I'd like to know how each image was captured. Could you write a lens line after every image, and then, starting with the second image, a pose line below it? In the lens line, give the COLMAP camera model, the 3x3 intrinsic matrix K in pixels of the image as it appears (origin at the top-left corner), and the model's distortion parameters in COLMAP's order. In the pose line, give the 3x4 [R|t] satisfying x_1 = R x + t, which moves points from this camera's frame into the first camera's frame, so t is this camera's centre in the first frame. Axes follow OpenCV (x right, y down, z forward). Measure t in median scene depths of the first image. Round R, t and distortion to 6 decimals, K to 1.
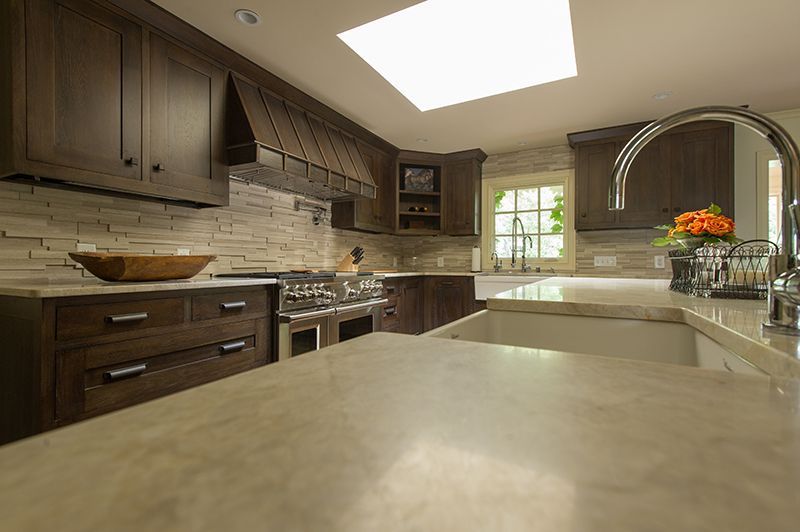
lens RADIAL K [[353.3, 0, 394.4], [0, 353.3, 264.1], [0, 0, 1]] dist [0.007656, -0.002973]
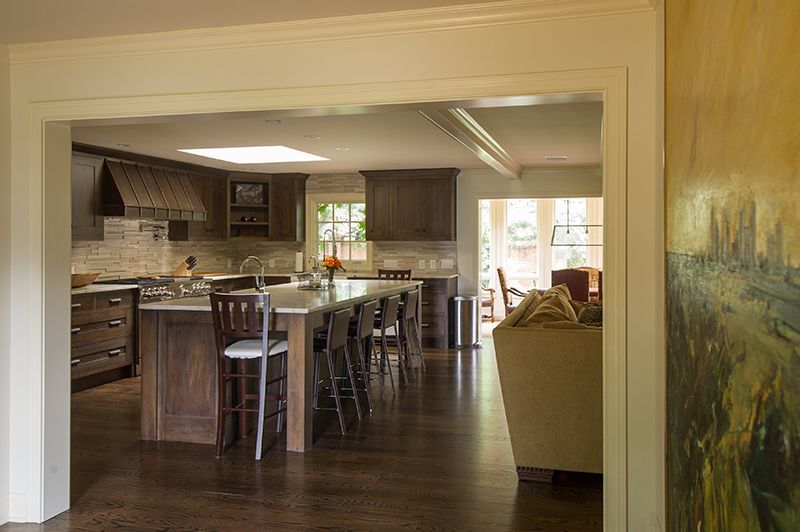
lens RADIAL K [[605.8, 0, 453.3], [0, 605.8, 241.4], [0, 0, 1]] dist [0.003360, -0.008323]
pose [[0.957919, -0.003256, 0.287022, 0.193556], [0.003350, 0.999994, 0.000163, -0.110534], [-0.287021, 0.000805, 0.957924, -1.514288]]
